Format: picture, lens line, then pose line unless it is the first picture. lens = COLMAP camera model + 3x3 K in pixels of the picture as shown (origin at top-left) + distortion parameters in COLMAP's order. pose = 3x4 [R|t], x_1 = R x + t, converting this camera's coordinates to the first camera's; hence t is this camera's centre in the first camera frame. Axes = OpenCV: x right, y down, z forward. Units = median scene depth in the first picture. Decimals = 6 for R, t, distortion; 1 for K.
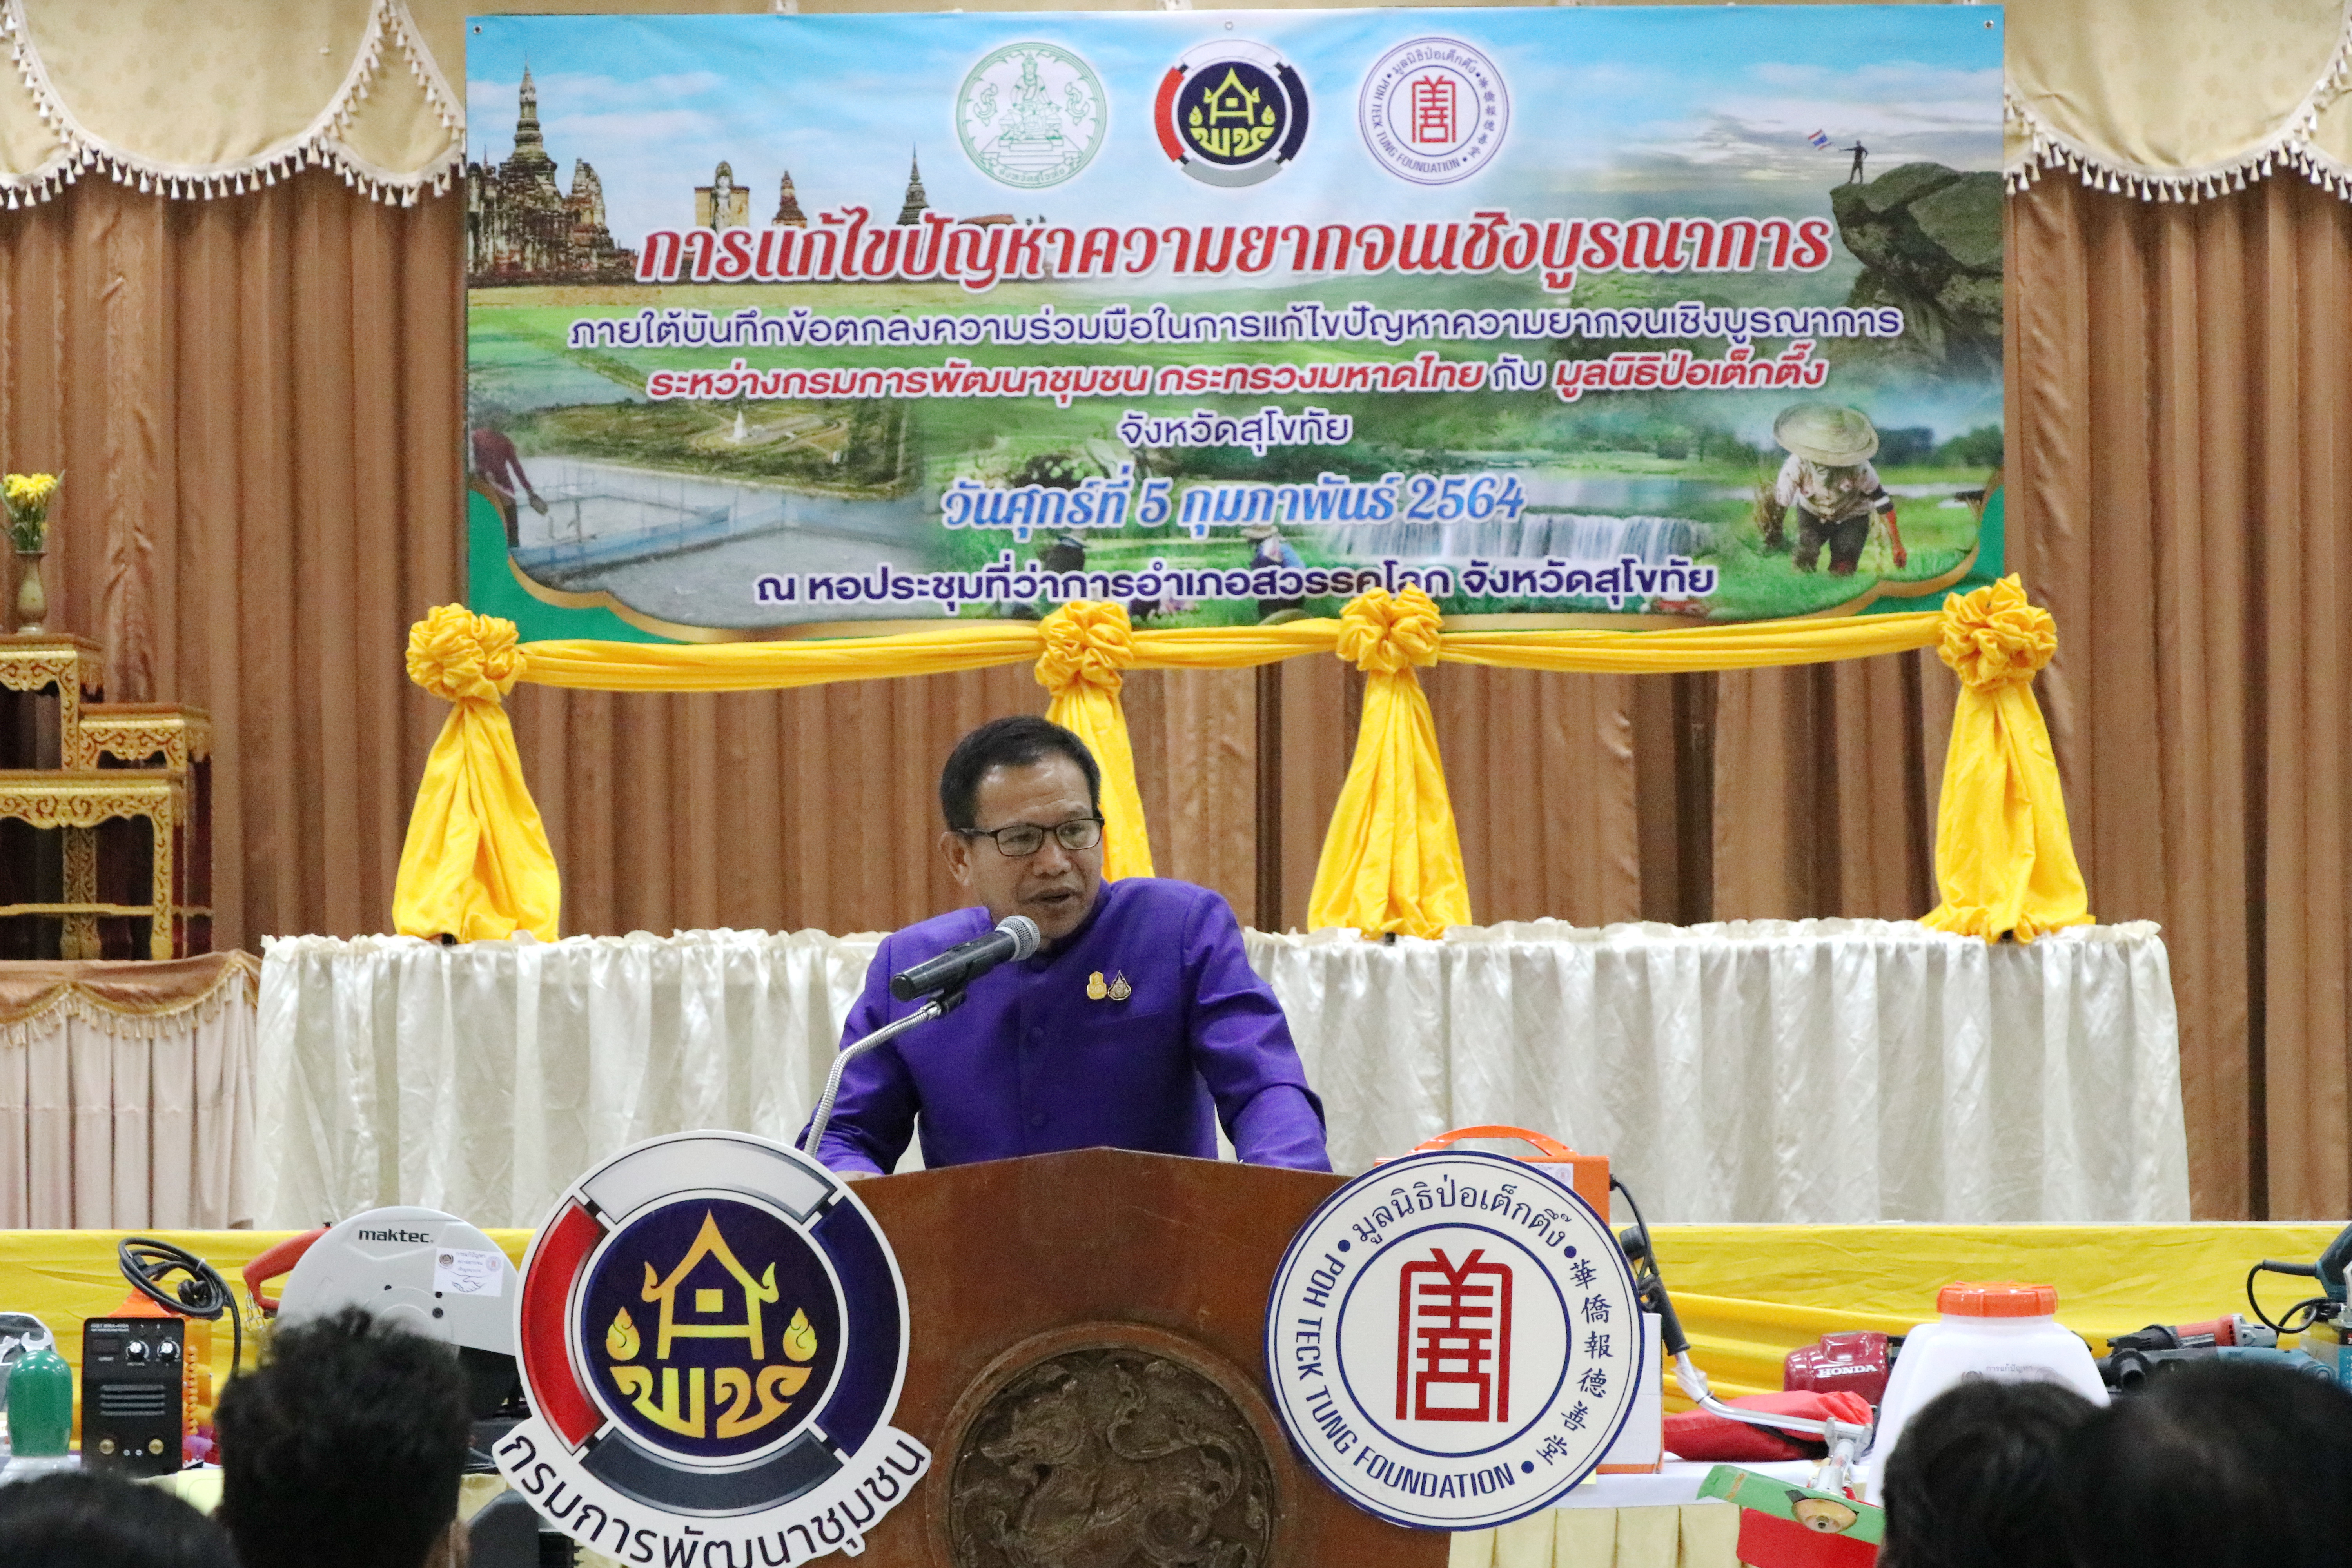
lens RADIAL K [[7982.8, 0, 1178.9], [0, 7982.8, 859.0], [0, 0, 1]] dist [0.126403, -1.799587]
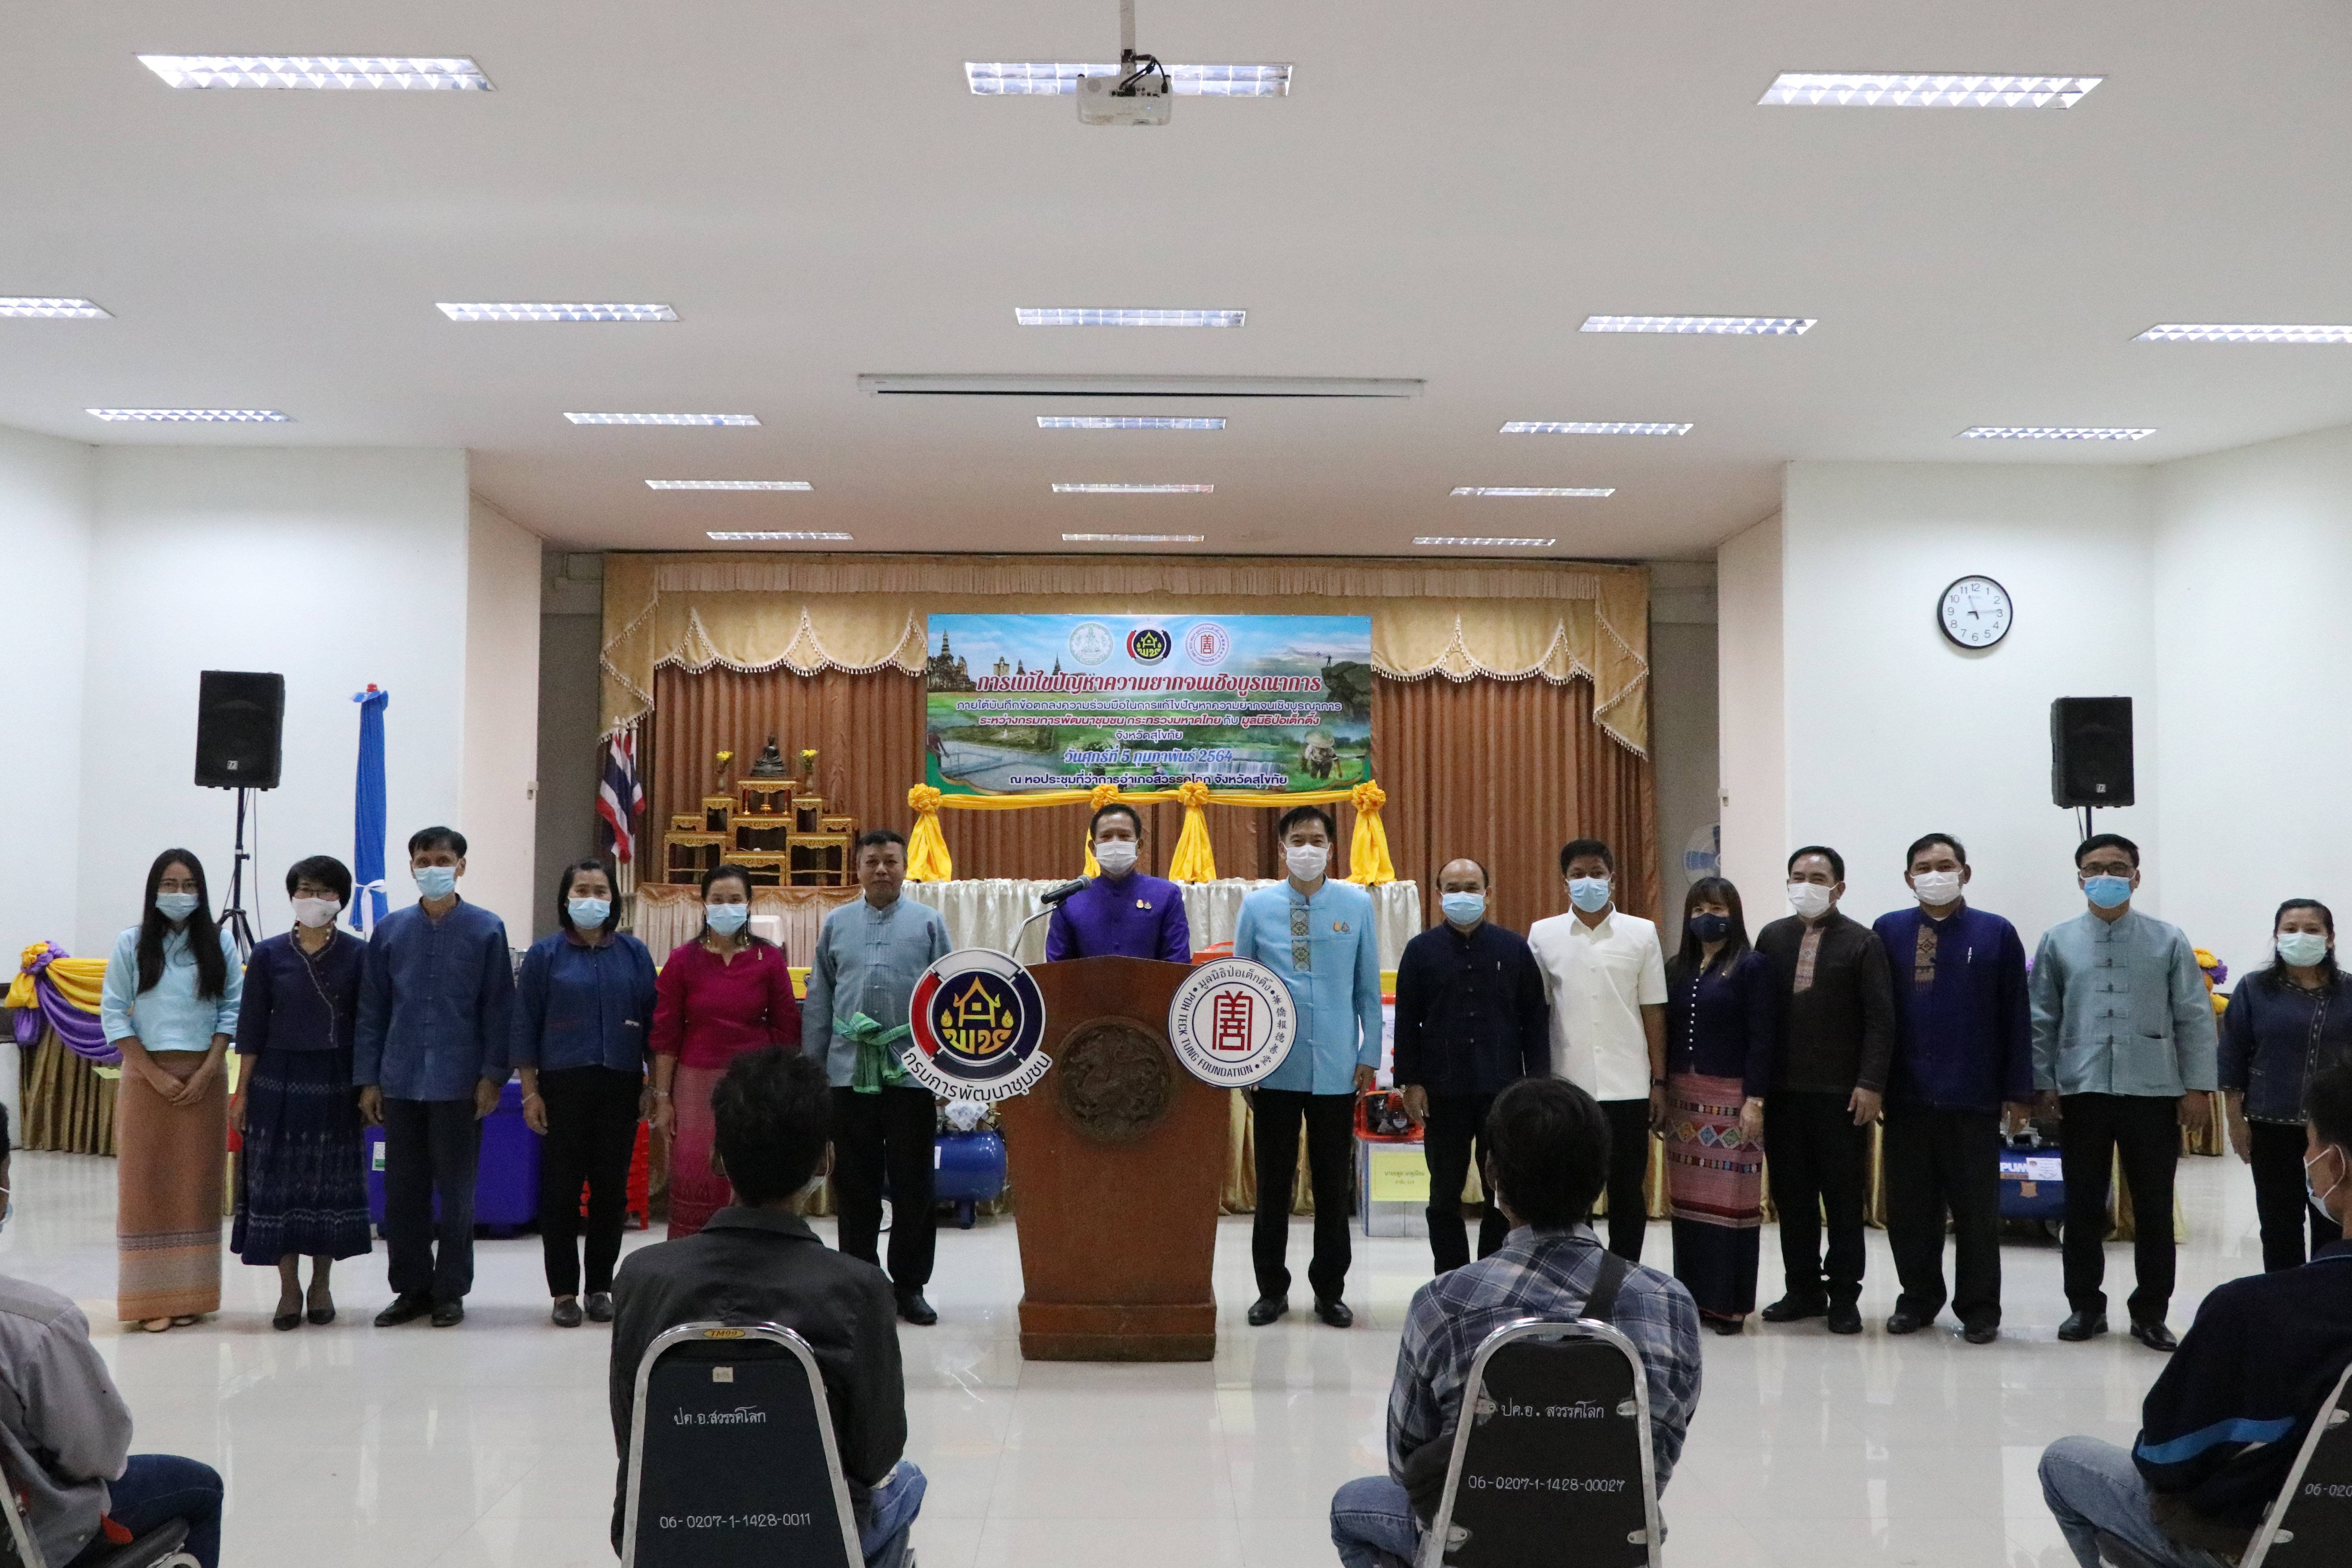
lens RADIAL K [[1933.6, 0, 1172.0], [0, 1933.6, 793.1], [0, 0, 1]] dist [0.012432, 0.006735]
pose [[0.999652, 0.010134, 0.024344, -0.003158], [-0.009247, 0.999299, -0.036273, 0.001422], [-0.024694, 0.036035, 0.999045, 0.164225]]
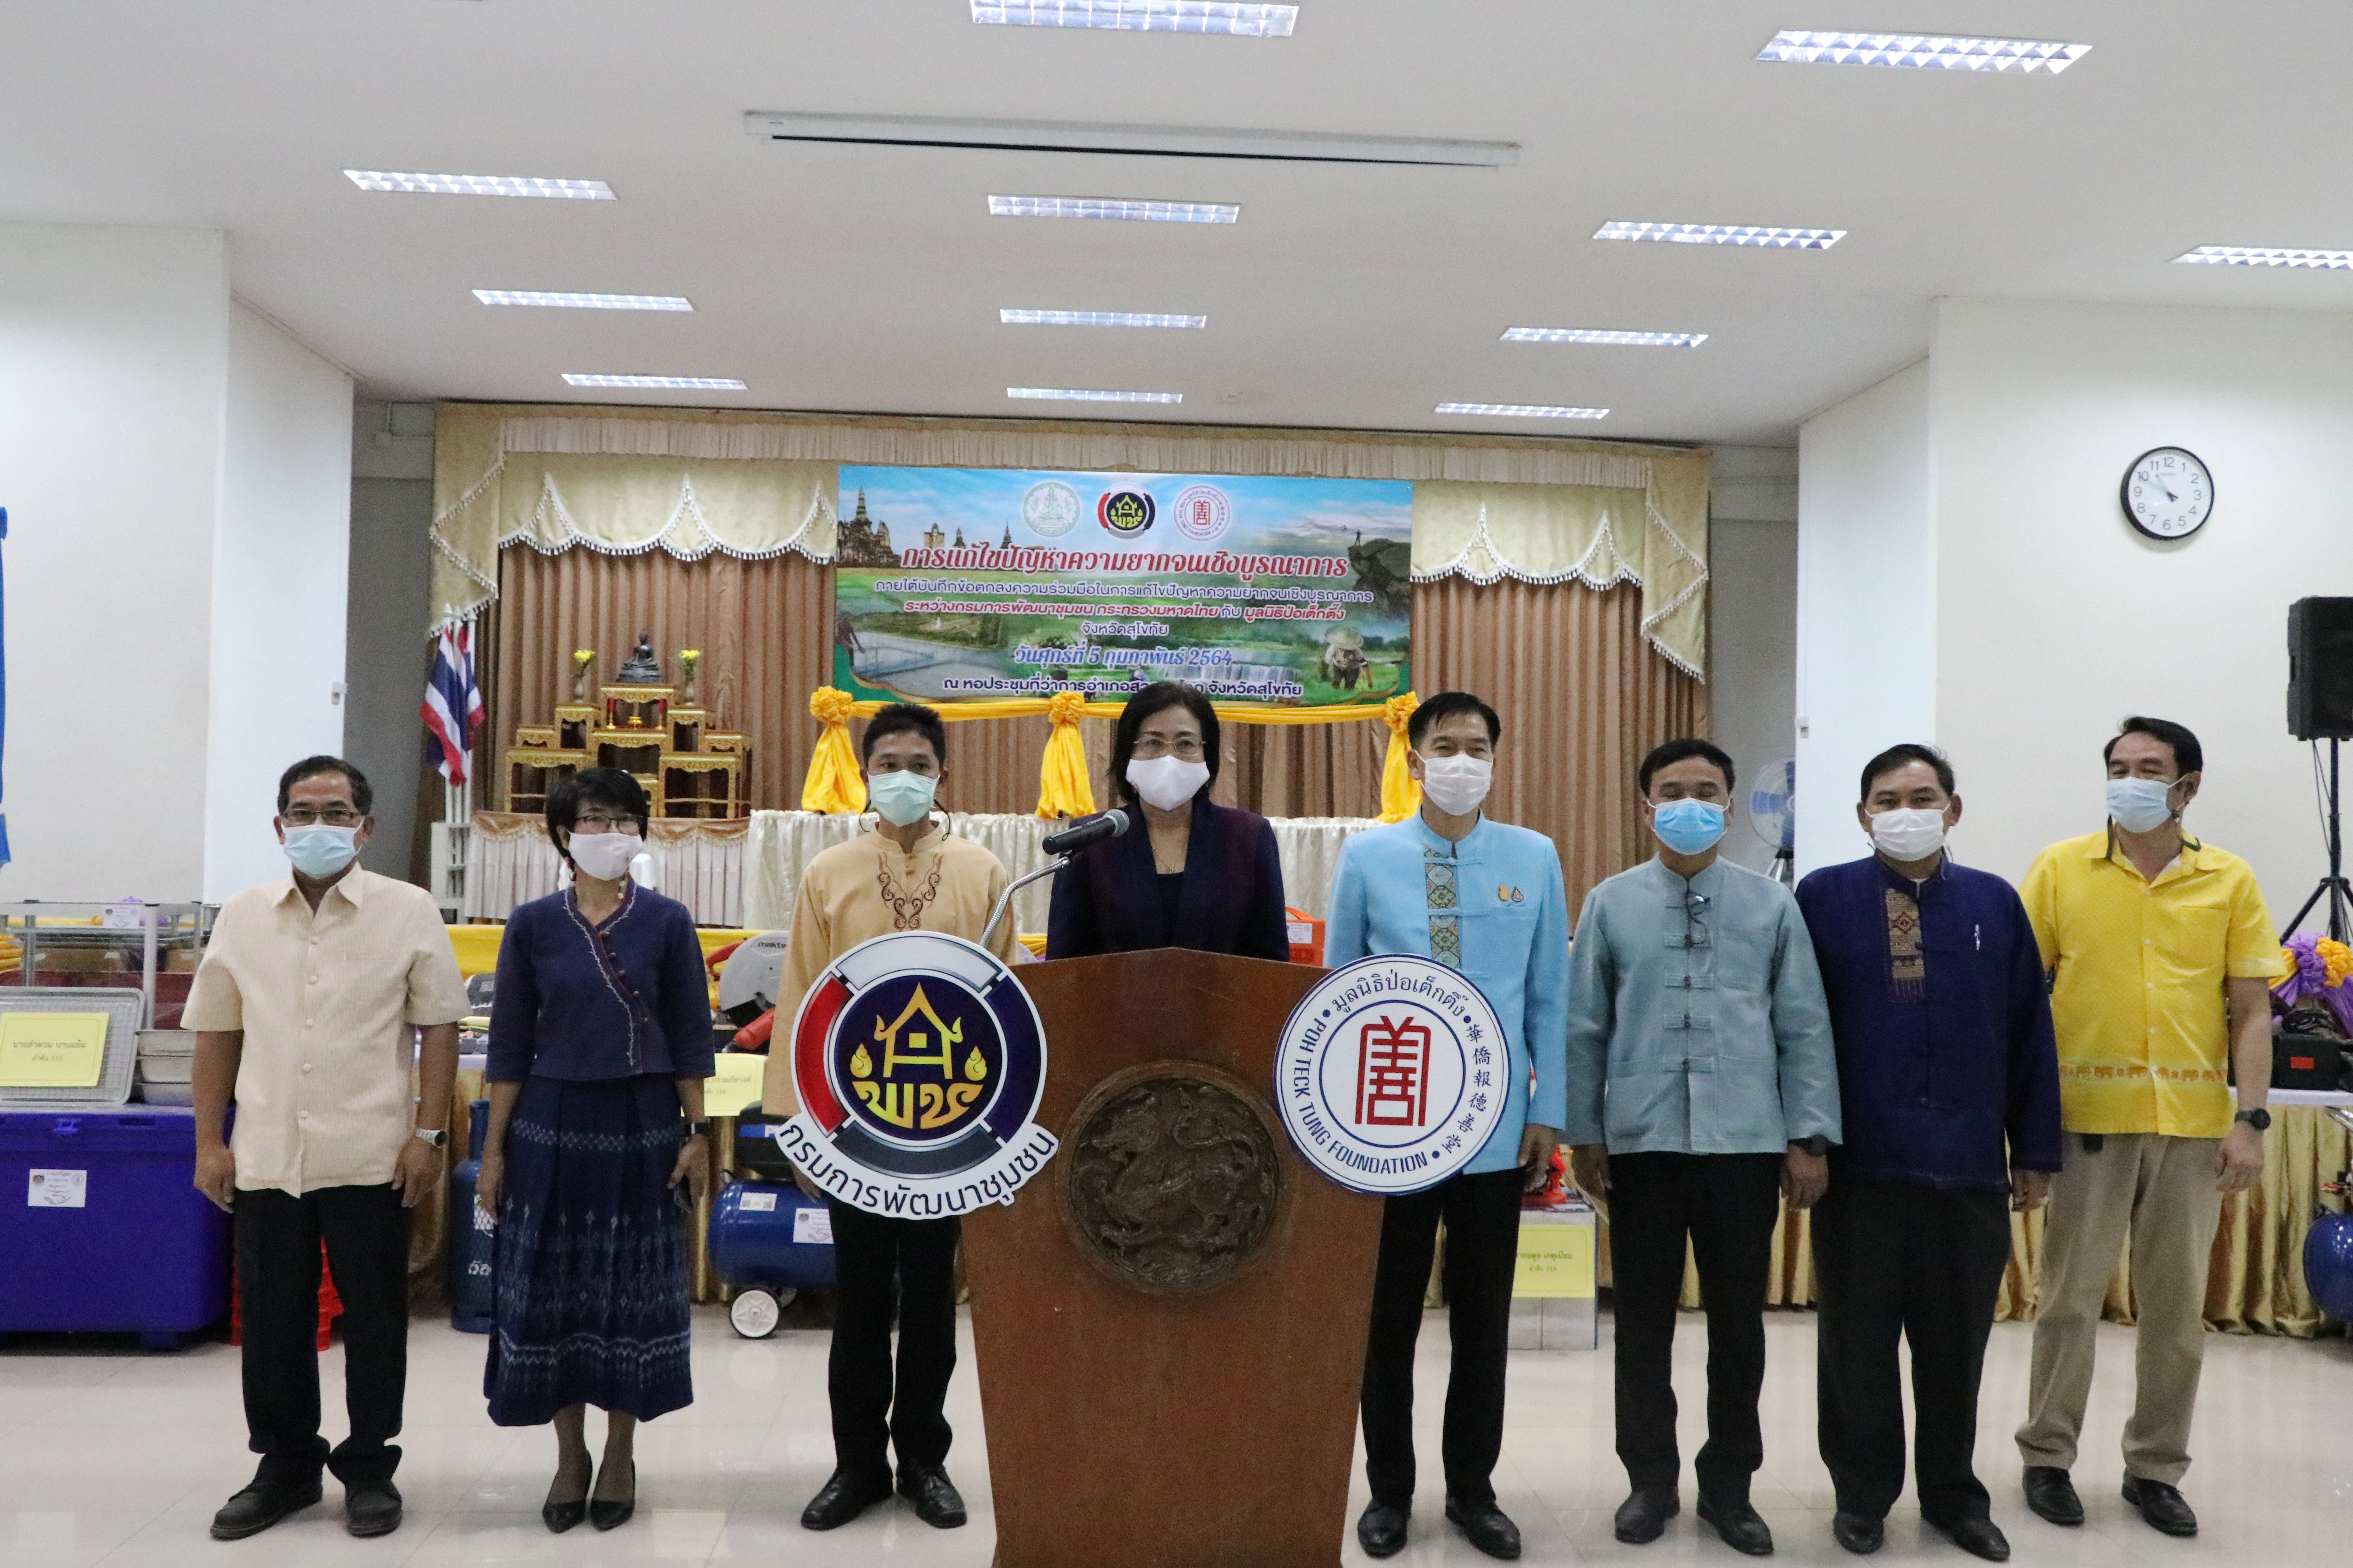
lens RADIAL K [[1956.8, 0, 1177.9], [0, 1956.8, 791.4], [0, 0, 1]] dist [0.010446, -0.006317]
pose [[0.997178, 0.024563, 0.070946, -0.020501], [-0.024130, 0.999685, -0.006953, 0.004594], [-0.071095, 0.005221, 0.997456, 0.345769]]
